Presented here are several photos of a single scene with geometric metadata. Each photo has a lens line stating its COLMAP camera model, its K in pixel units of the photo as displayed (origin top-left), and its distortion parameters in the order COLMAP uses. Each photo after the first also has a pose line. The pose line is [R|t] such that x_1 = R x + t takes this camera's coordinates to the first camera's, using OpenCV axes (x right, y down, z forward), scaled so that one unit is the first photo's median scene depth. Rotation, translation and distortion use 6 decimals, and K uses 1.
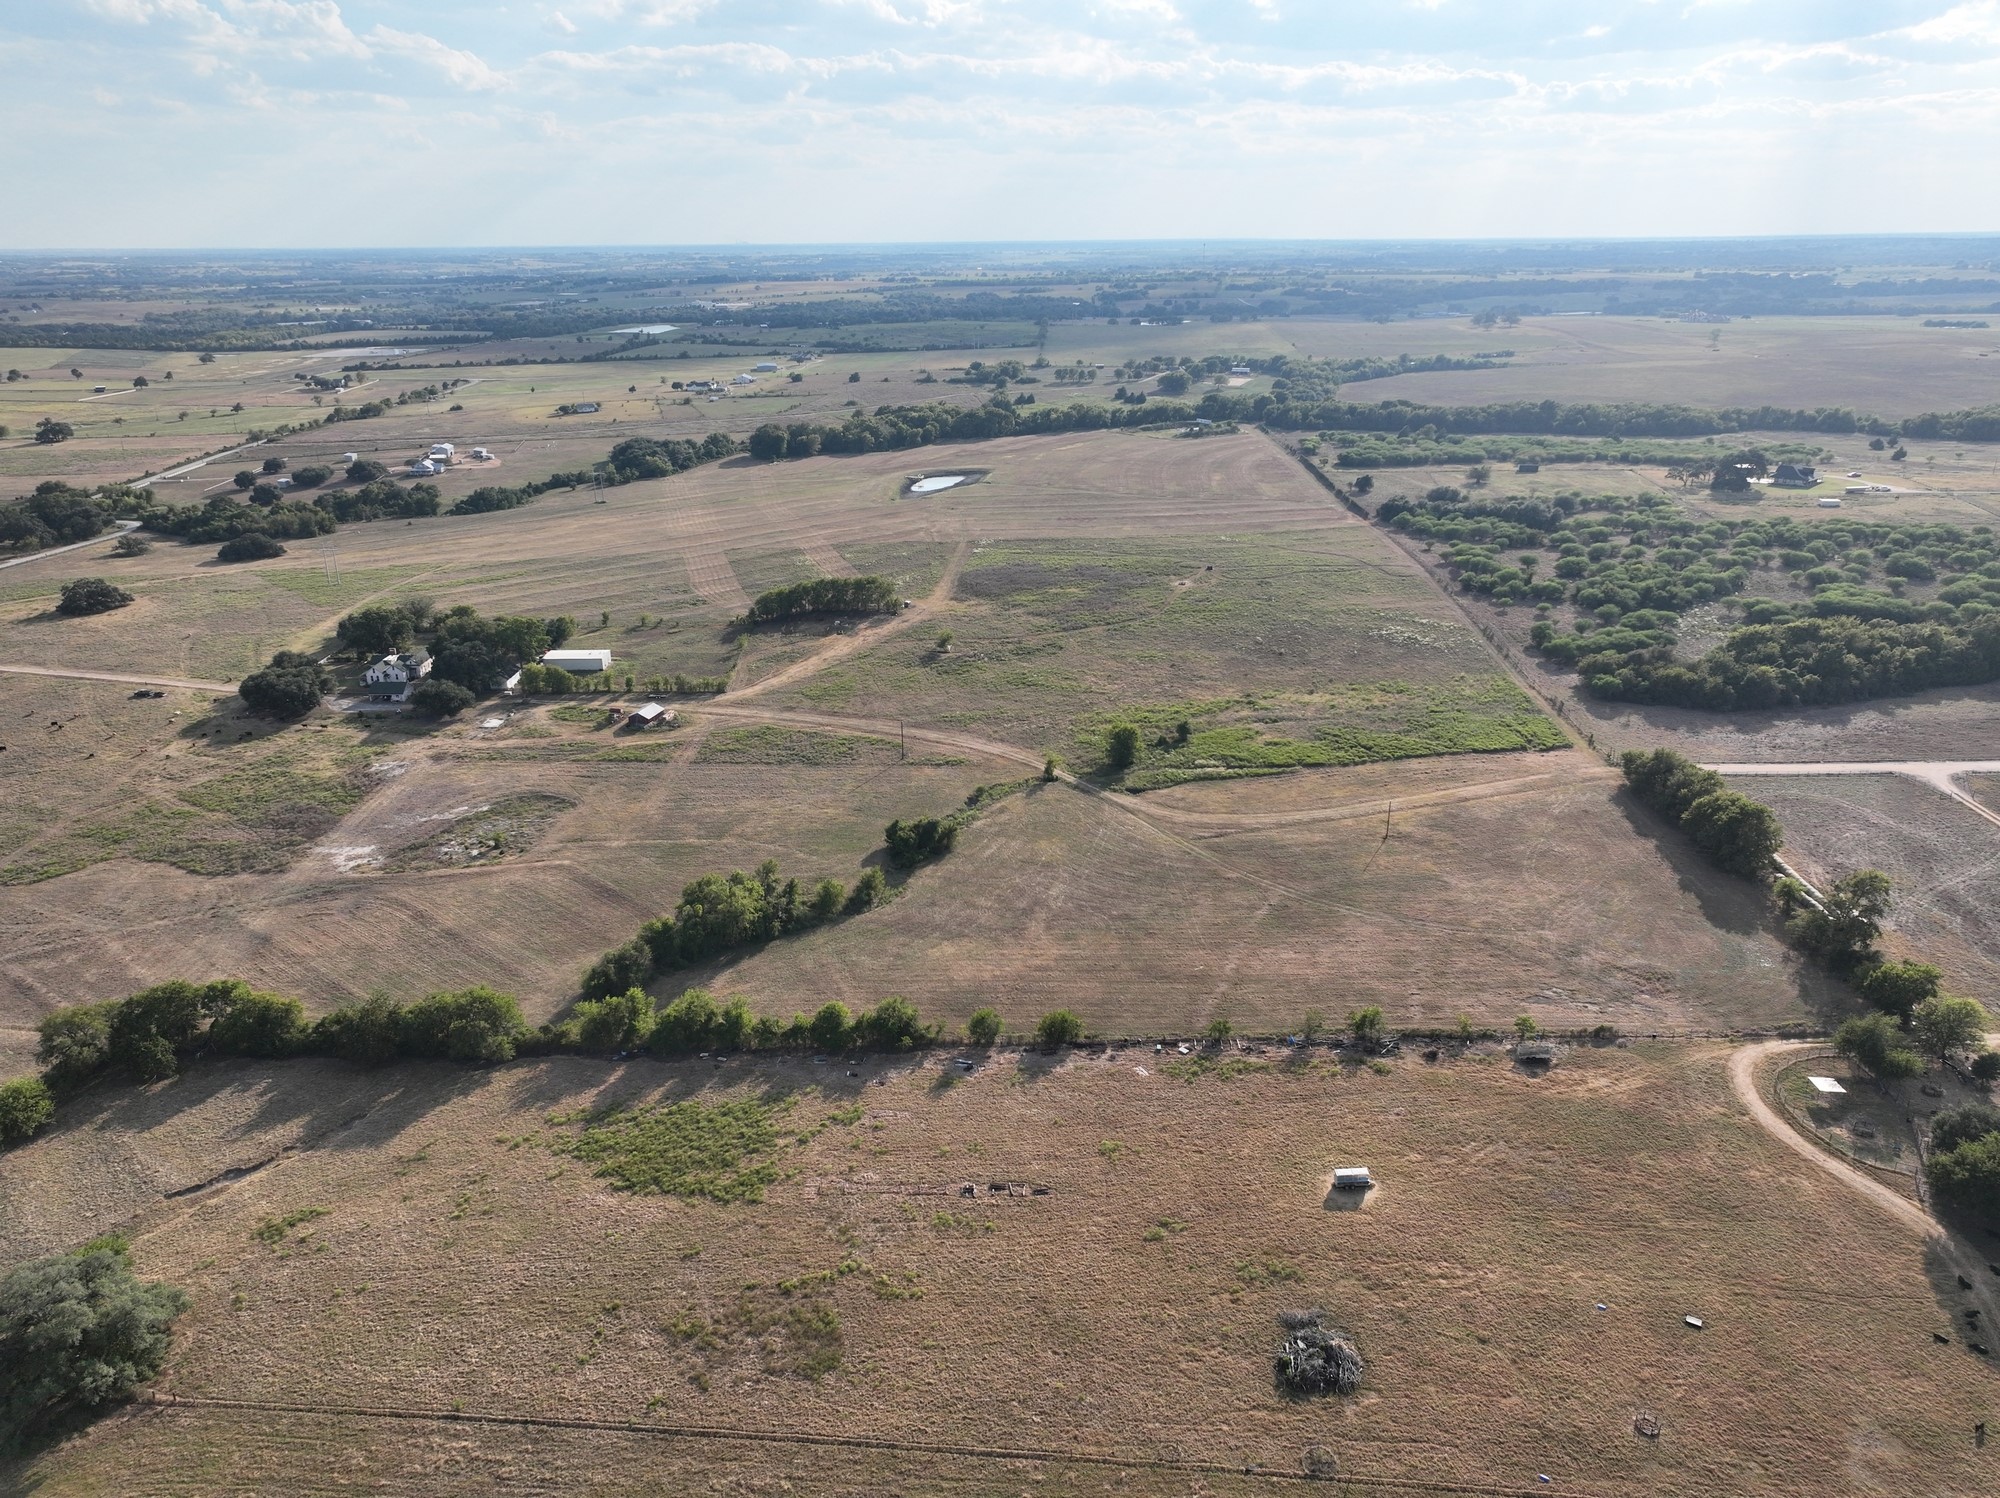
lens RADIAL K [[1407.8, 0, 1000.0], [0, 1407.8, 749.0], [0, 0, 1]] dist [-0.007490, 0.031639]
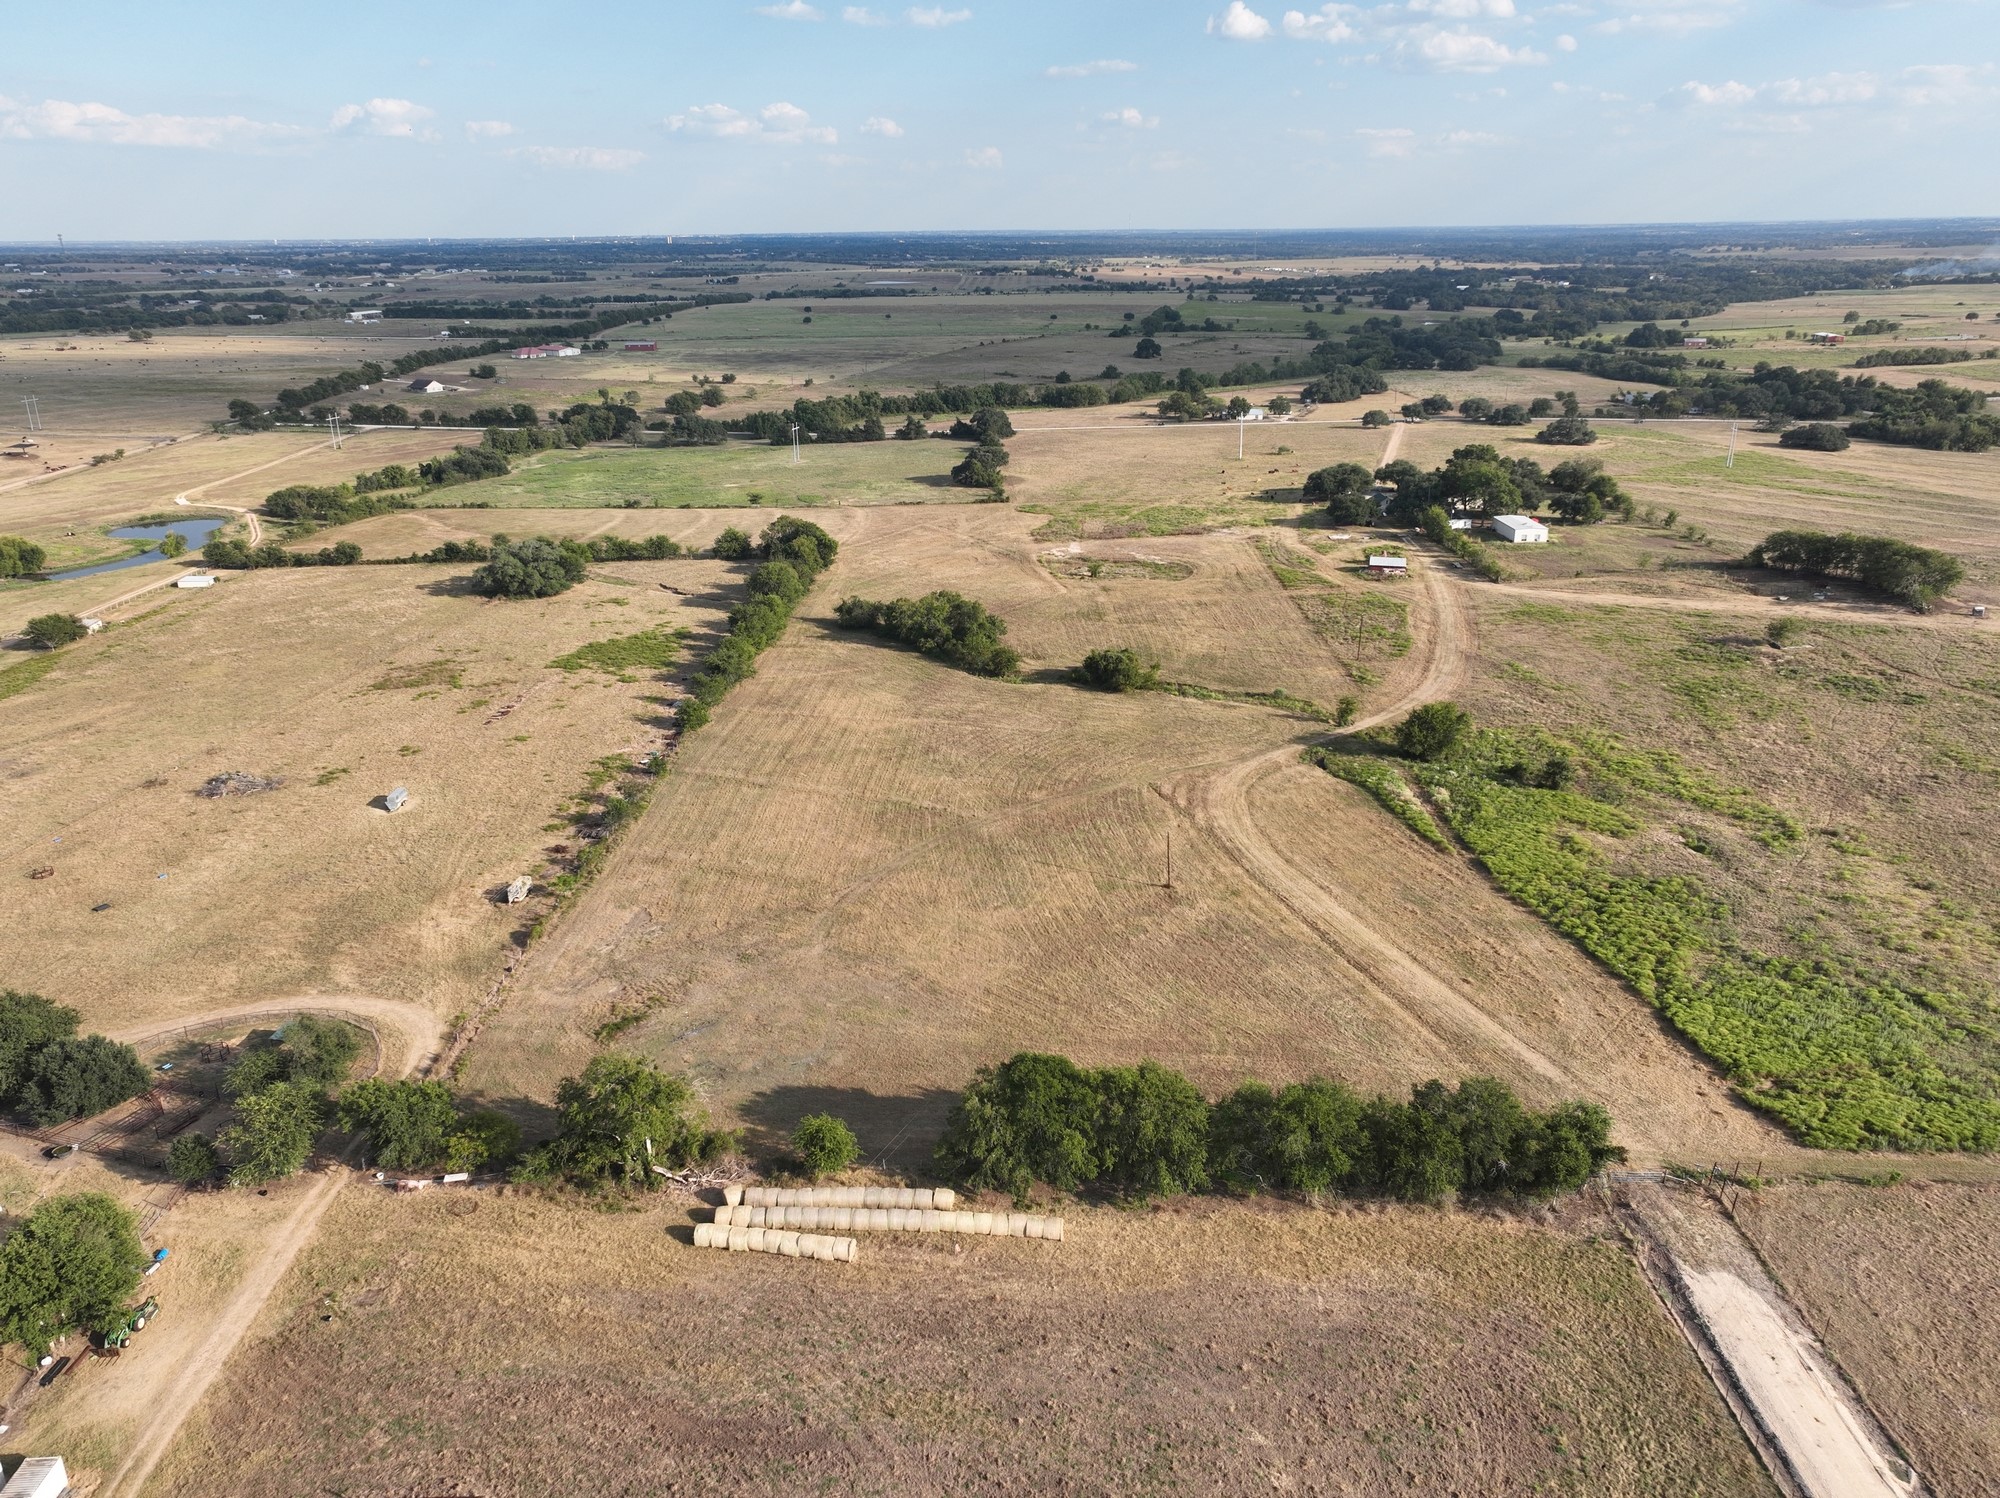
lens RADIAL K [[1407.8, 0, 1000.0], [0, 1407.8, 749.0], [0, 0, 1]] dist [-0.007490, 0.031639]
pose [[0.021171, 0.357523, -0.933664, 0.300120], [-0.334404, 0.882618, 0.330394, -0.063011], [0.942192, 0.305226, 0.138243, 0.294455]]
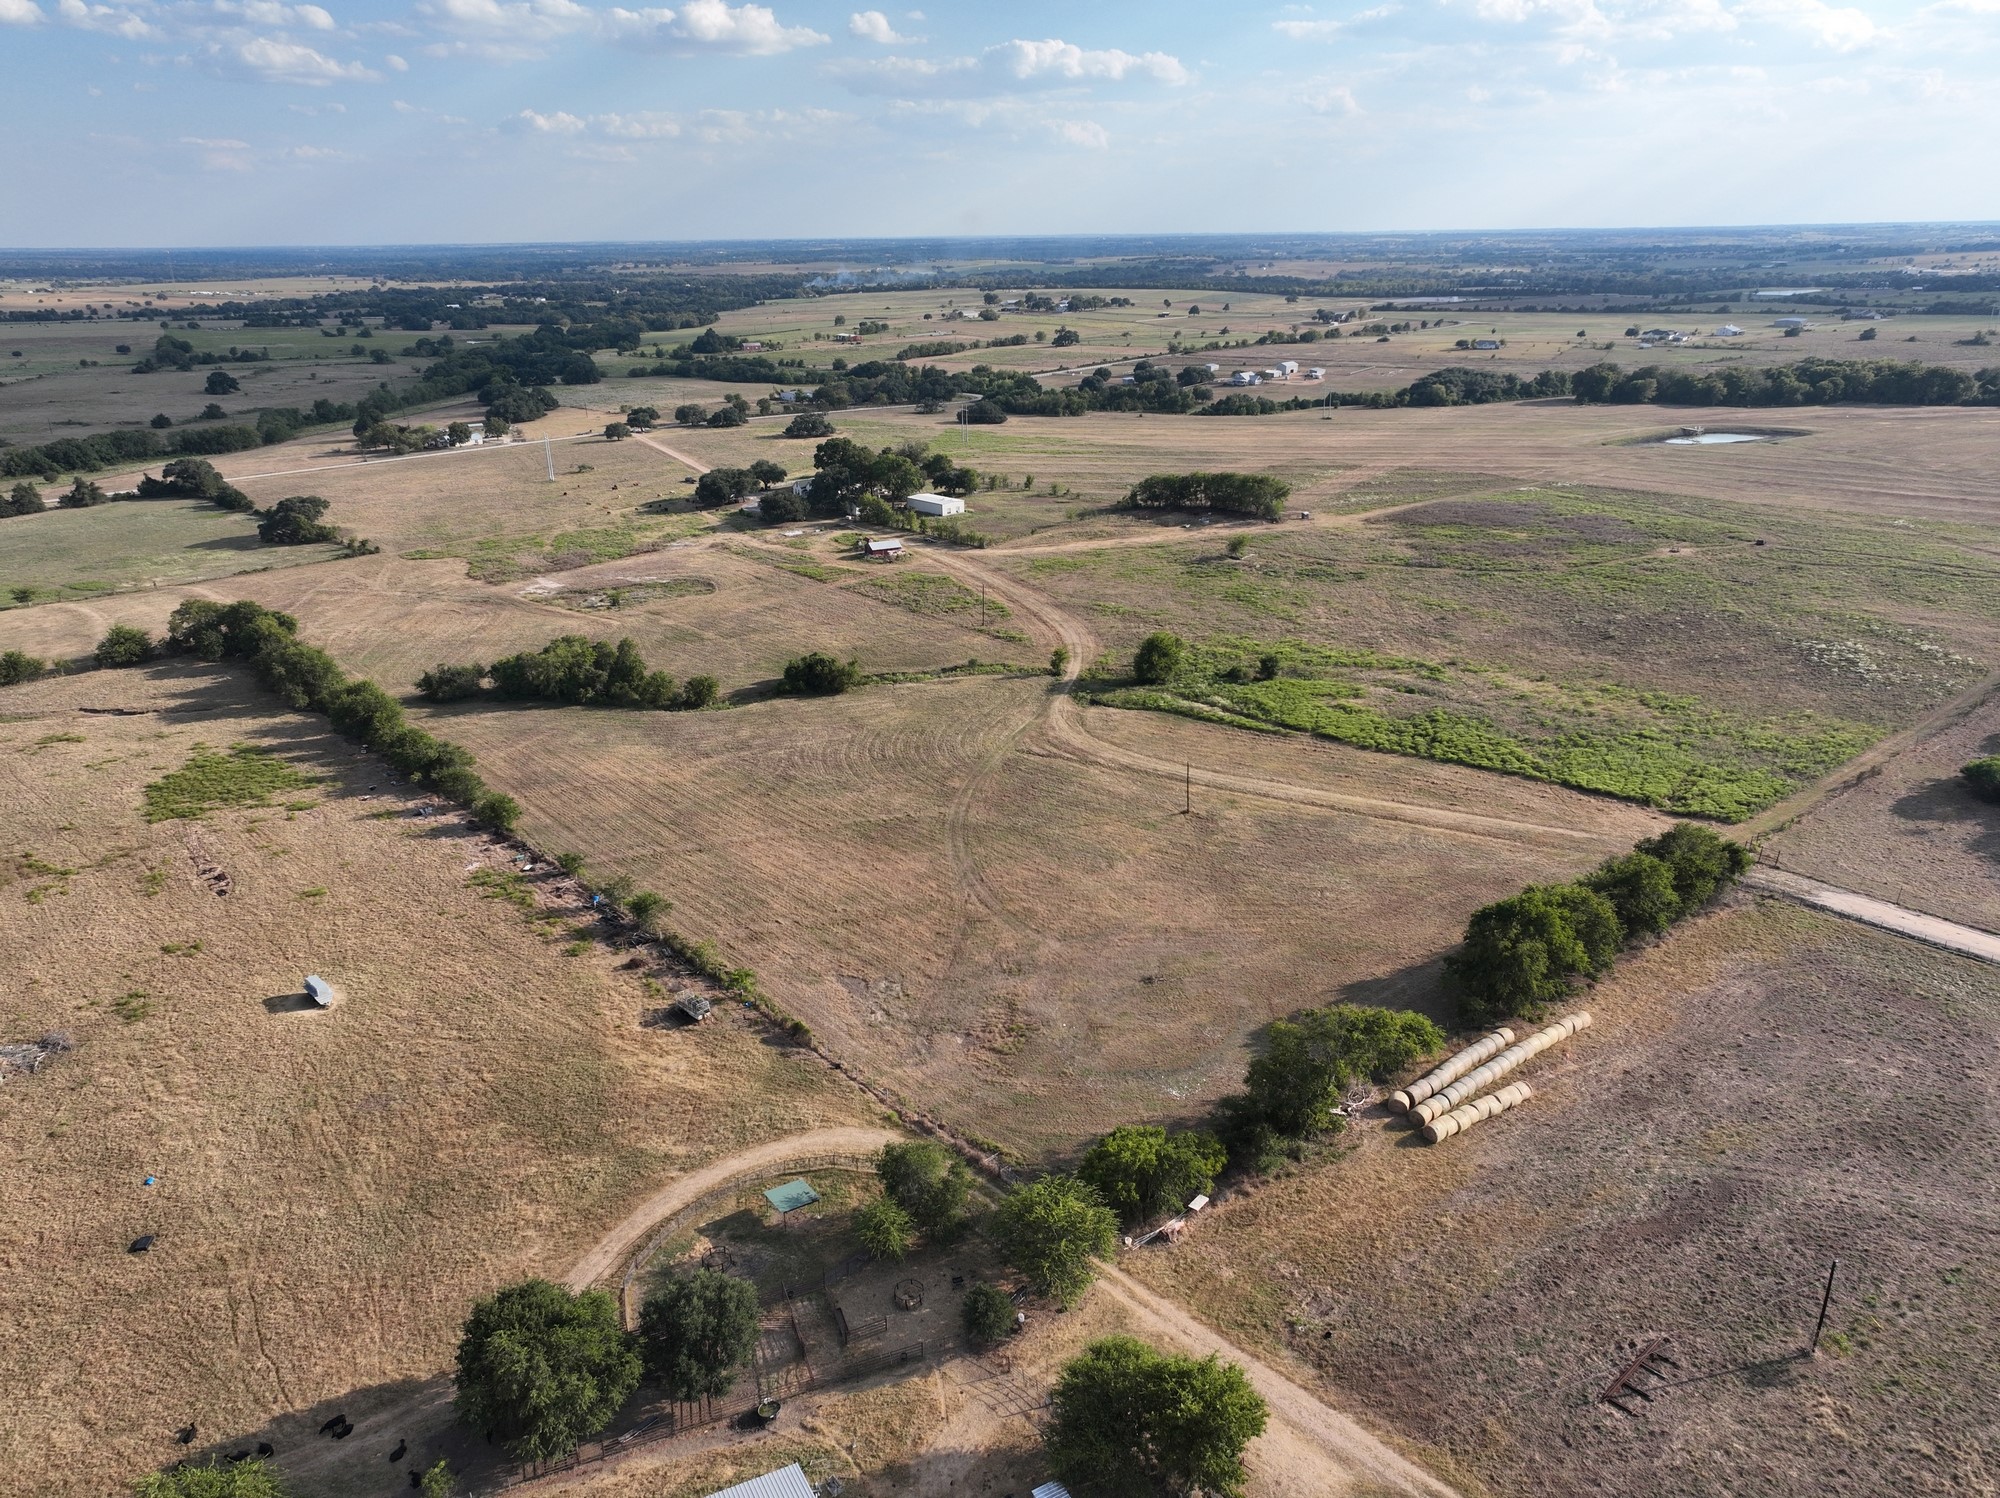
lens RADIAL K [[1407.8, 0, 1000.0], [0, 1407.8, 749.0], [0, 0, 1]] dist [-0.007490, 0.031639]
pose [[0.674599, 0.256069, -0.692347, 0.249242], [-0.248145, 0.961990, 0.114014, -0.009558], [0.695227, 0.094888, 0.712500, 0.149660]]
